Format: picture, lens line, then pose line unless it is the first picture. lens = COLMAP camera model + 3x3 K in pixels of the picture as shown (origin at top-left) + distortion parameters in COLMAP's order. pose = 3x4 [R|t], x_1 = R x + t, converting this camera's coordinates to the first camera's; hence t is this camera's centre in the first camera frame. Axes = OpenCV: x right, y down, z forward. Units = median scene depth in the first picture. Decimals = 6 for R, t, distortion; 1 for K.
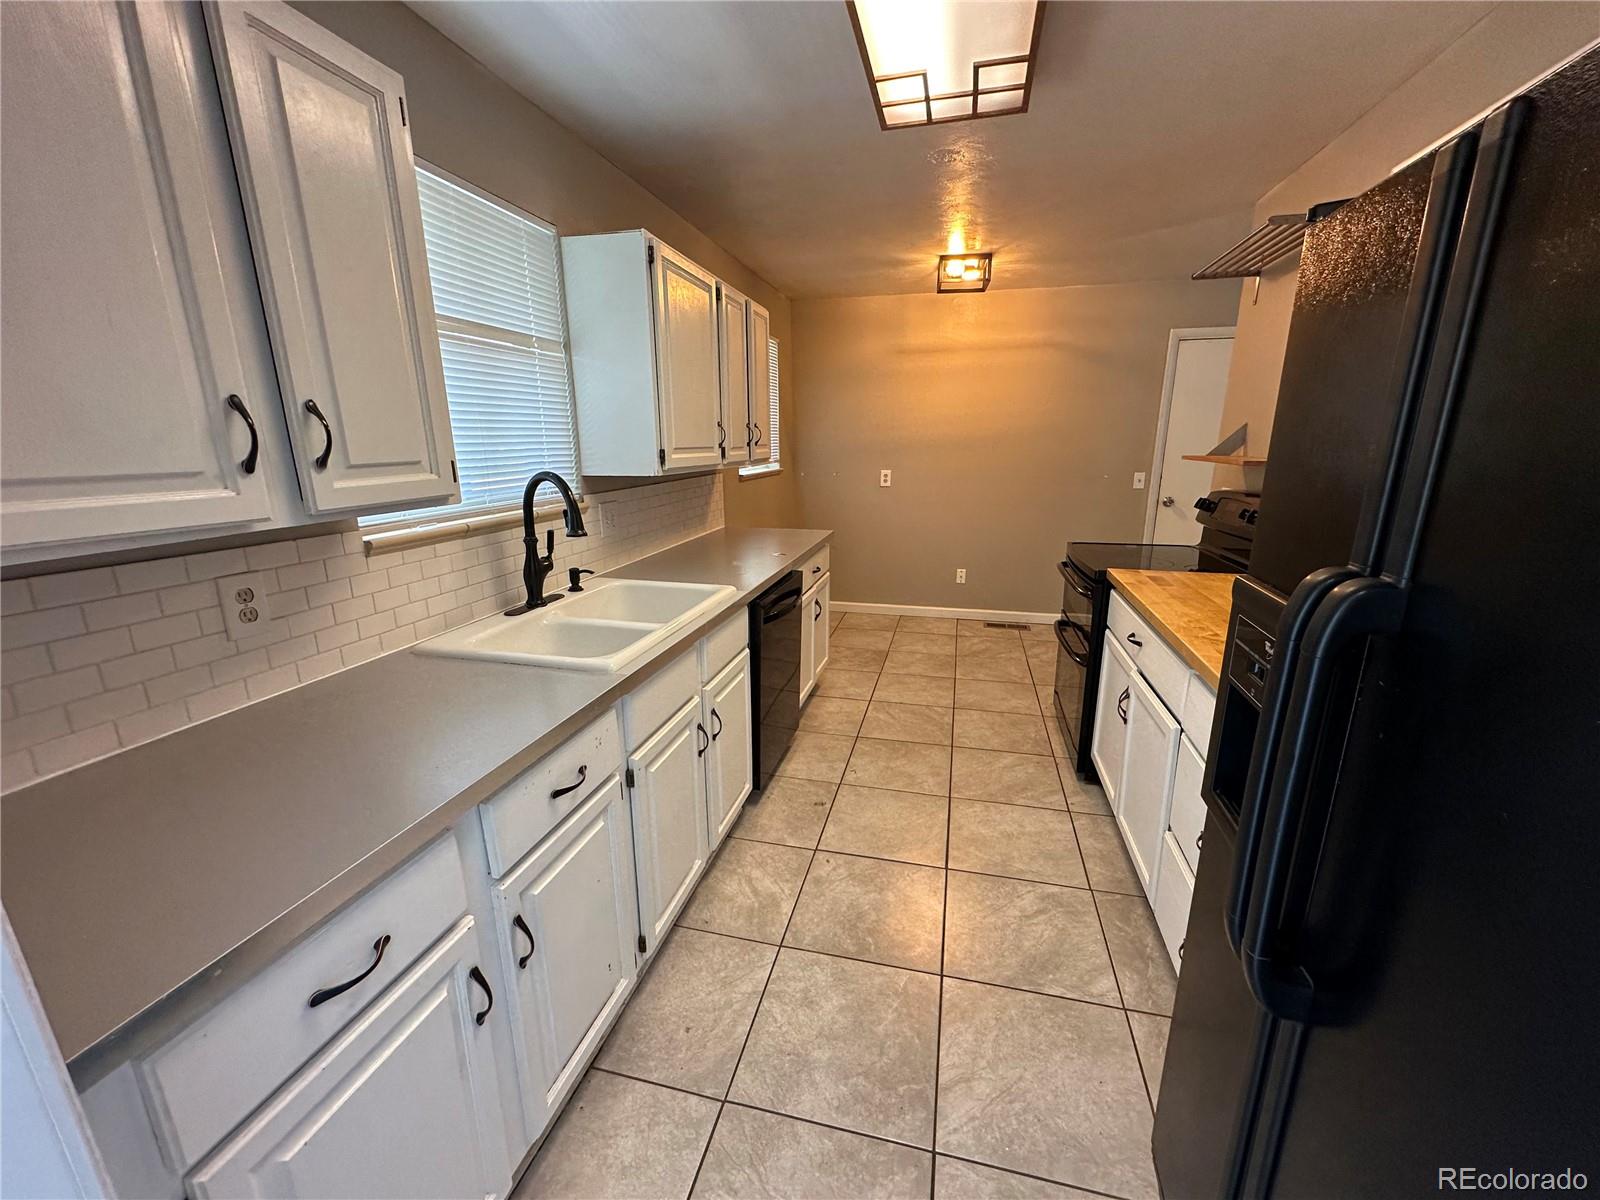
lens RADIAL K [[640.1, 0, 801.6], [0, 640.1, 598.0], [0, 0, 1]] dist [0.000671, 0.000430]
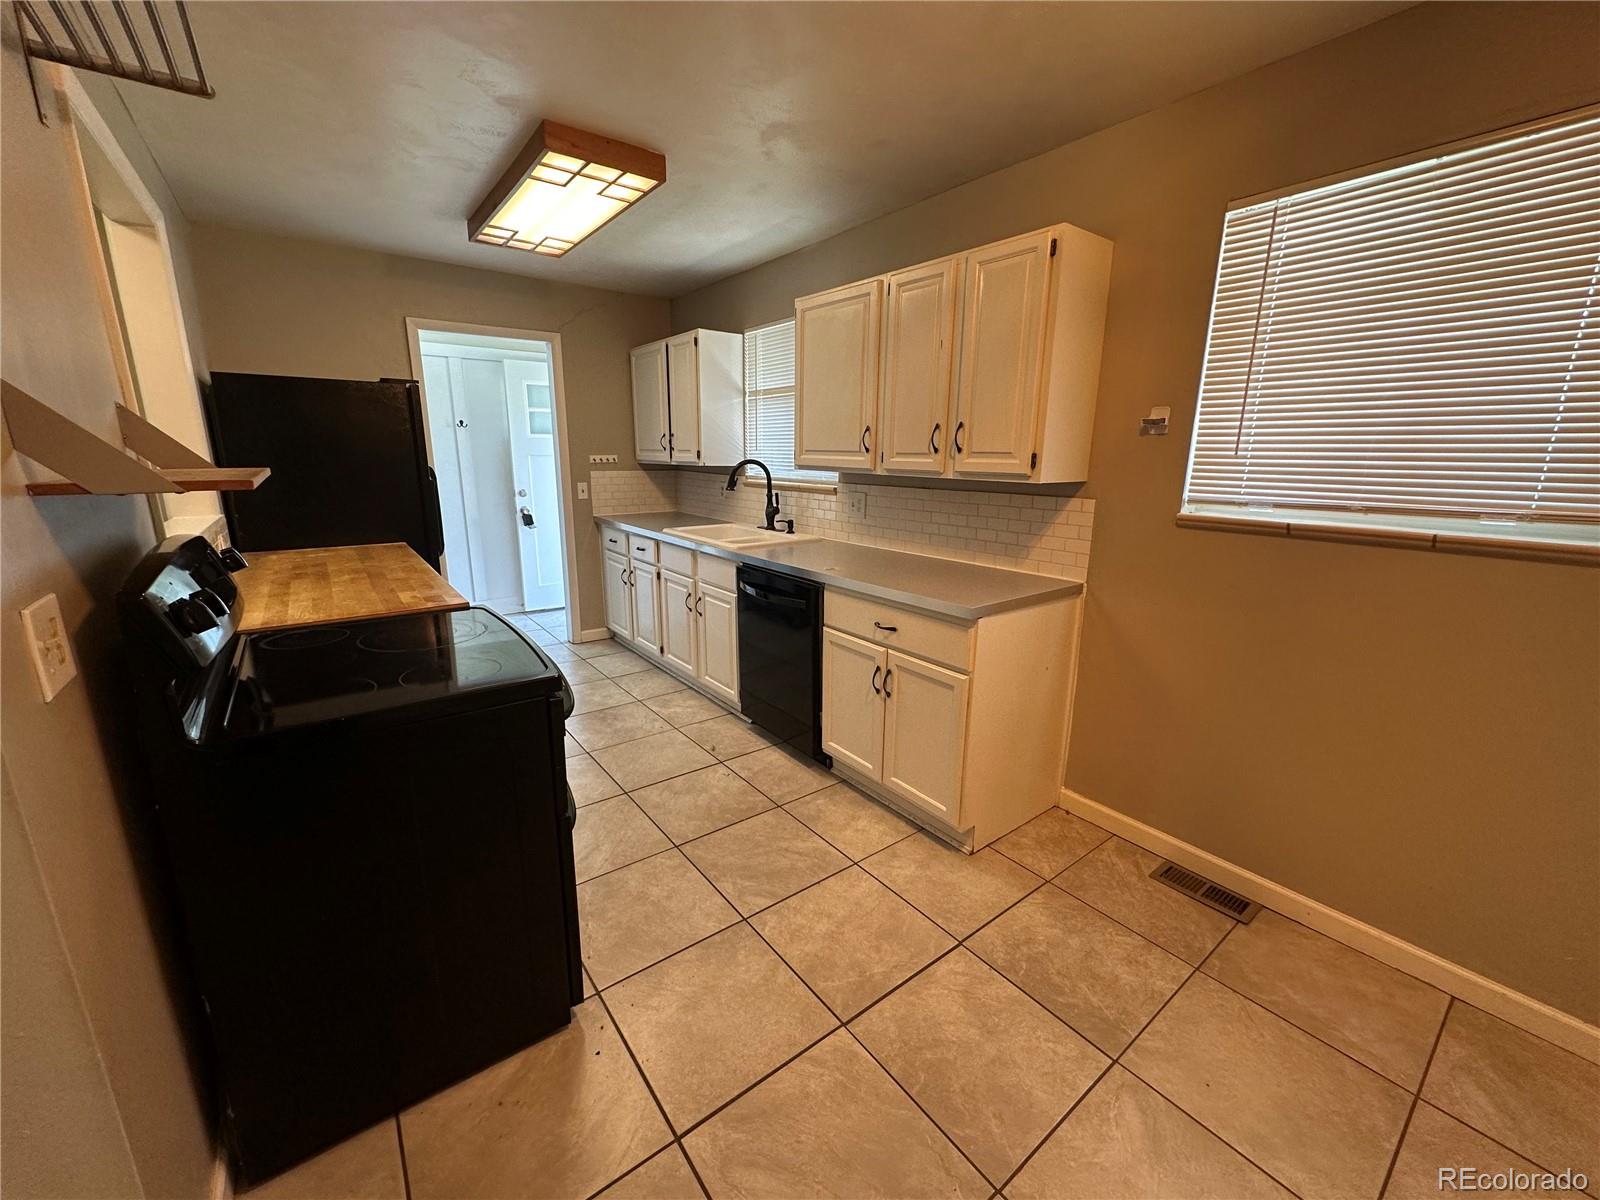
lens RADIAL K [[640.1, 0, 801.6], [0, 640.1, 598.0], [0, 0, 1]] dist [0.000671, 0.000430]
pose [[-0.621987, 0.175025, -0.763216, 0.962792], [-0.198678, 0.907526, 0.370033, -0.494926], [0.757403, 0.381790, -0.529696, 2.013840]]
